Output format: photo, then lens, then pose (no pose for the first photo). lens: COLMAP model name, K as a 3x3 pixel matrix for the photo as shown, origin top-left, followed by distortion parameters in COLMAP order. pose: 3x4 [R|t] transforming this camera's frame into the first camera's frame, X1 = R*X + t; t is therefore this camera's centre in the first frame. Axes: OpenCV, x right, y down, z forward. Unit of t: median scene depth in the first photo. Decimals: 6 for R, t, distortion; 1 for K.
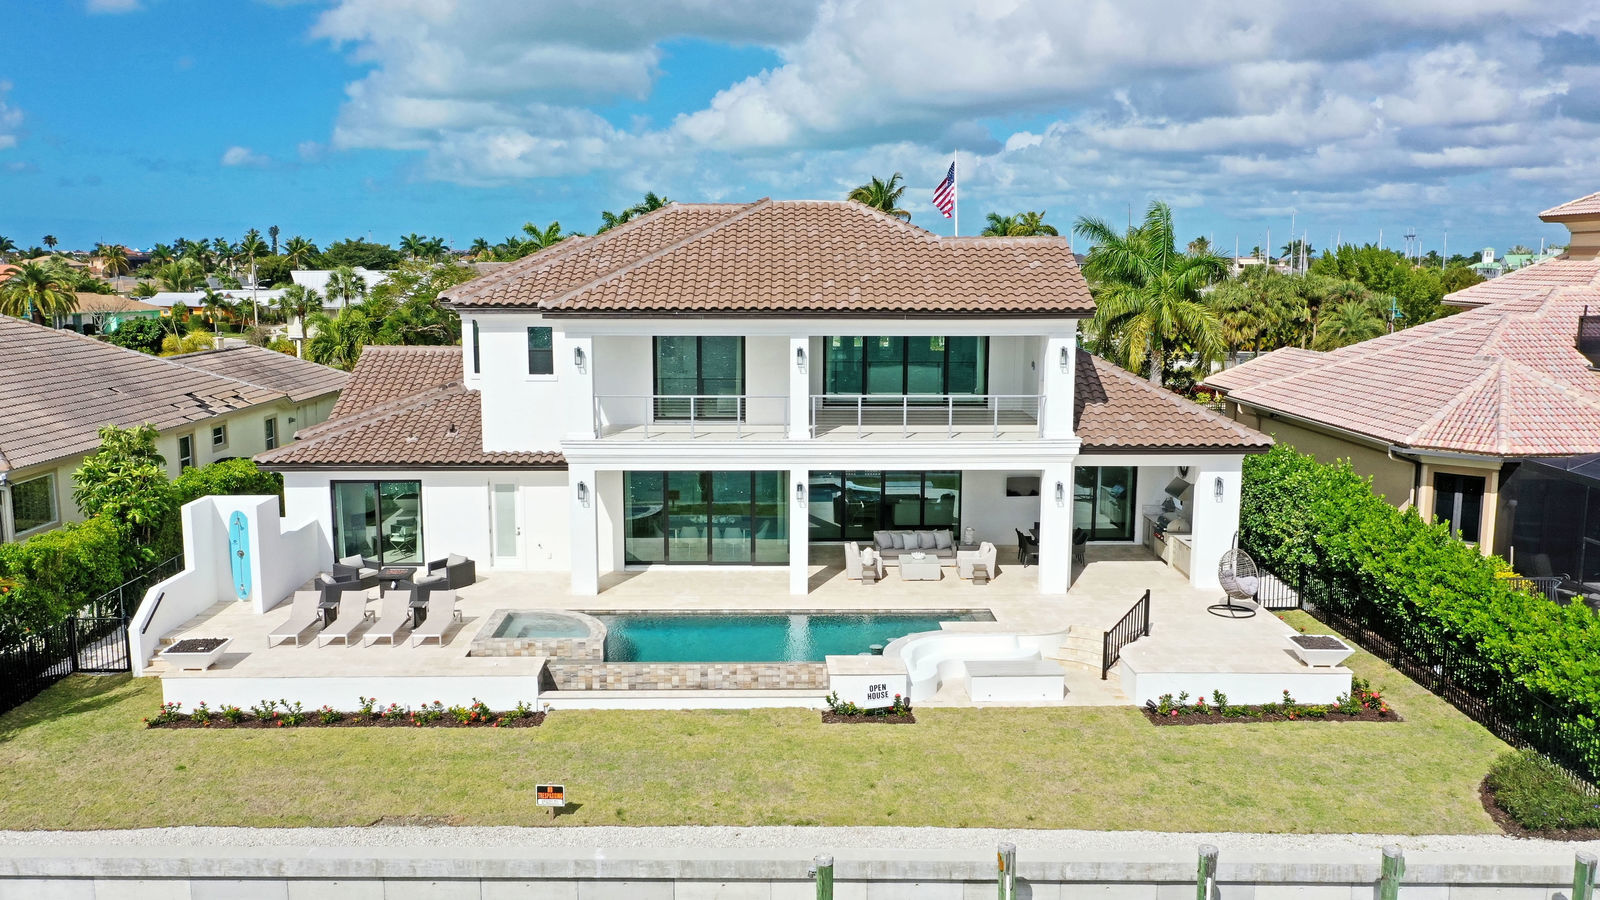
lens RADIAL K [[1260.5, 0, 809.9], [0, 1260.5, 445.0], [0, 0, 1]] dist [0.009159, 0.005892]
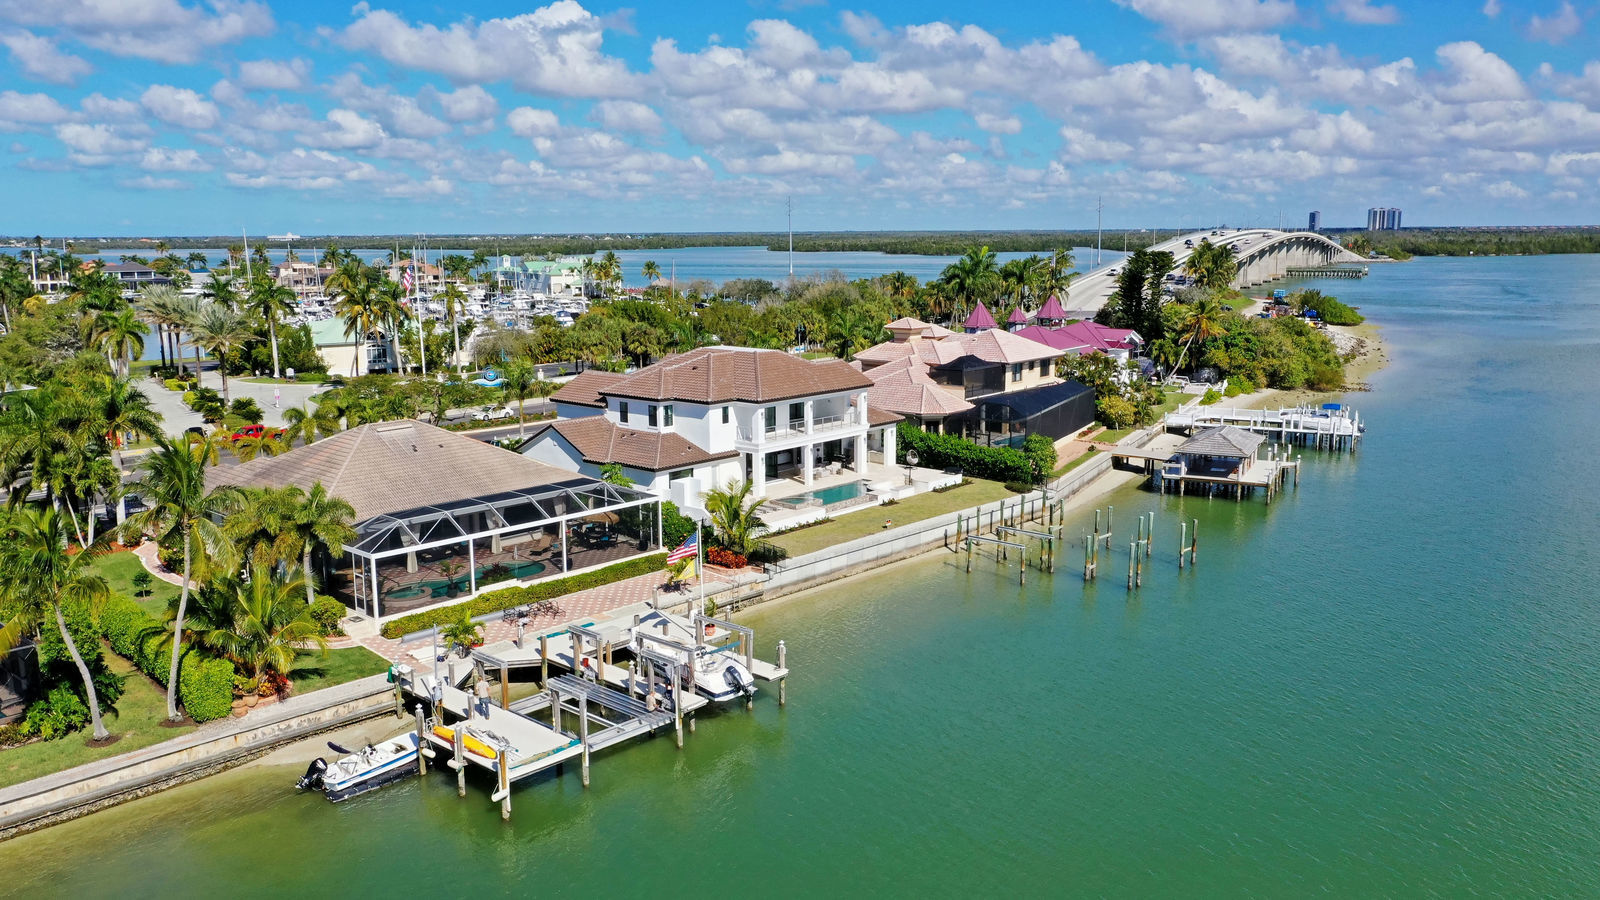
lens RADIAL K [[1260.5, 0, 809.9], [0, 1260.5, 445.0], [0, 0, 1]] dist [0.009159, 0.005892]
pose [[0.672701, -0.127056, 0.728924, -2.188252], [0.113634, 0.991200, 0.067903, -0.181710], [-0.731137, 0.037152, 0.681219, -1.049345]]
